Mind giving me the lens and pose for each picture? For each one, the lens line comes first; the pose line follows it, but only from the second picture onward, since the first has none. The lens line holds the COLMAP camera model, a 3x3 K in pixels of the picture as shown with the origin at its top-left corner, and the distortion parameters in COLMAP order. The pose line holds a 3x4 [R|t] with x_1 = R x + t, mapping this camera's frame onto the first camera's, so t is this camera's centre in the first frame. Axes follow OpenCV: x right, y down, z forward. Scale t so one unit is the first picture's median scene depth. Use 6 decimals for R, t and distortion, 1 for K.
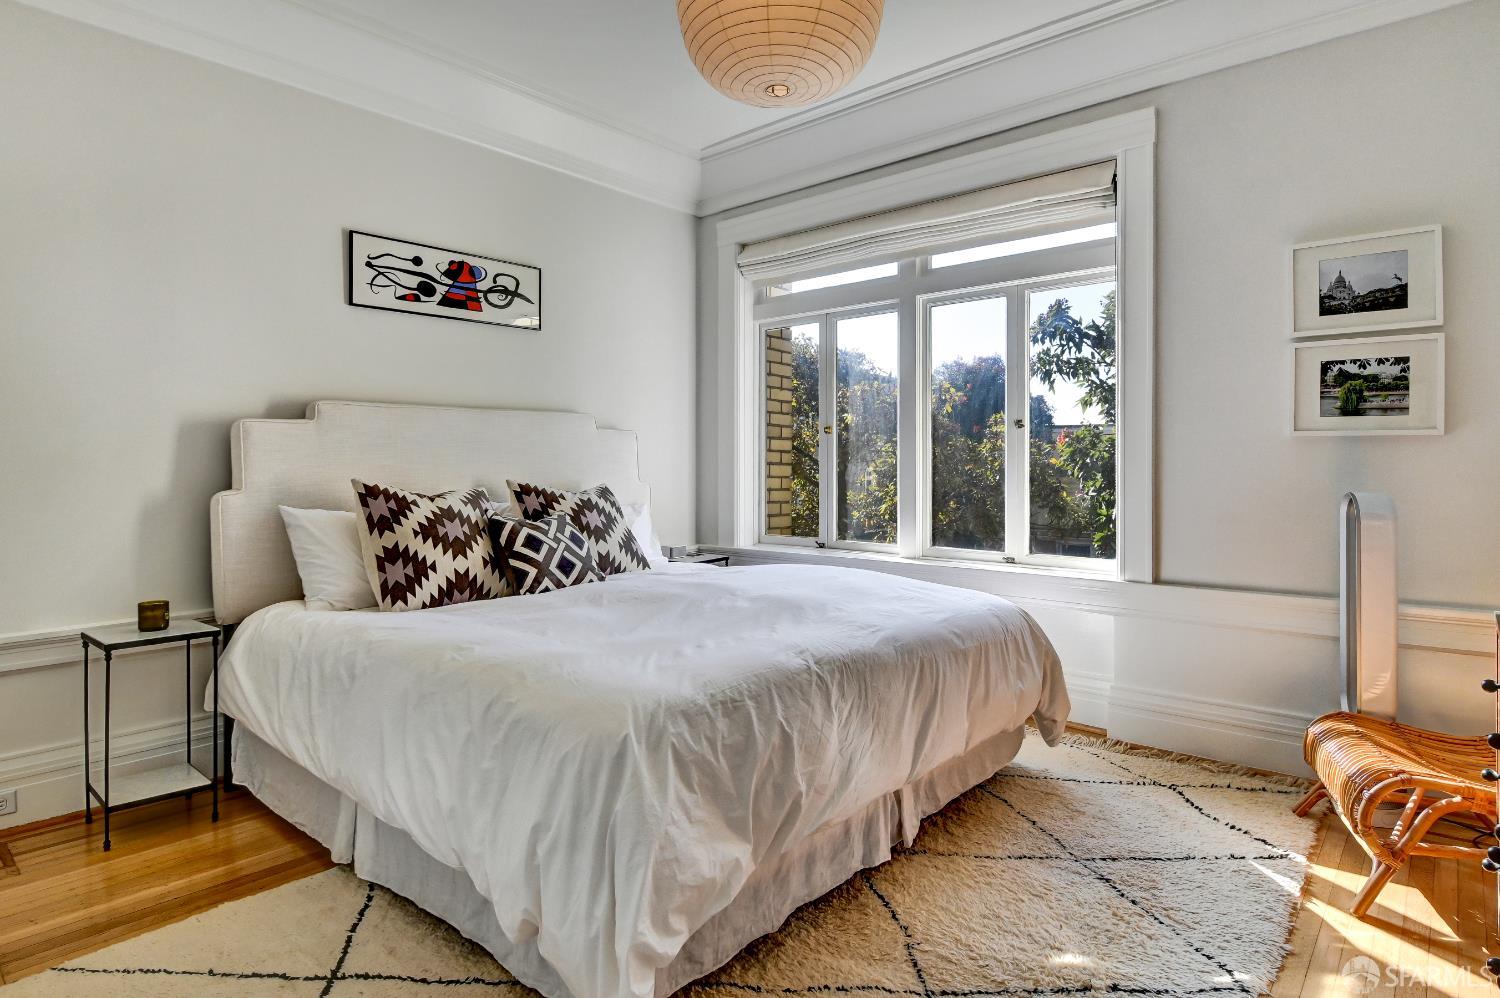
lens RADIAL K [[793.9, 0, 763.6], [0, 793.9, 458.1], [0, 0, 1]] dist [0.012618, -0.022601]
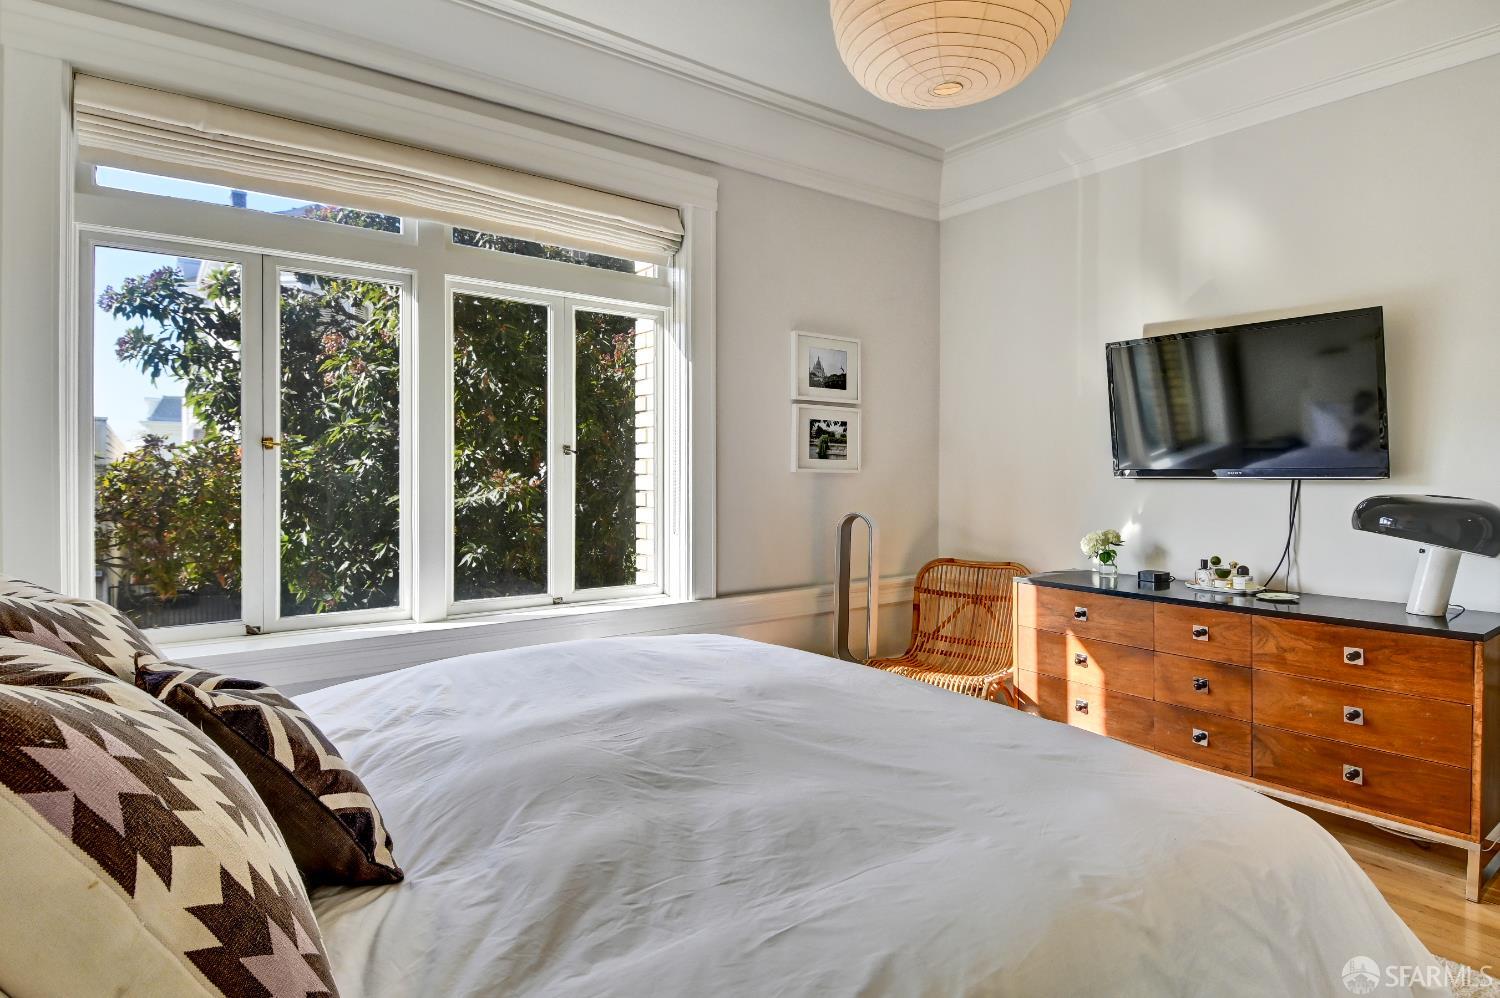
lens RADIAL K [[793.9, 0, 749.4], [0, 793.9, 476.5], [0, 0, 1]] dist [0.012618, -0.022601]
pose [[0.232219, -0.005835, 0.972646, -0.592905], [-0.011366, 0.999897, 0.008712, -0.027305], [-0.972597, -0.013078, 0.232128, 0.670450]]
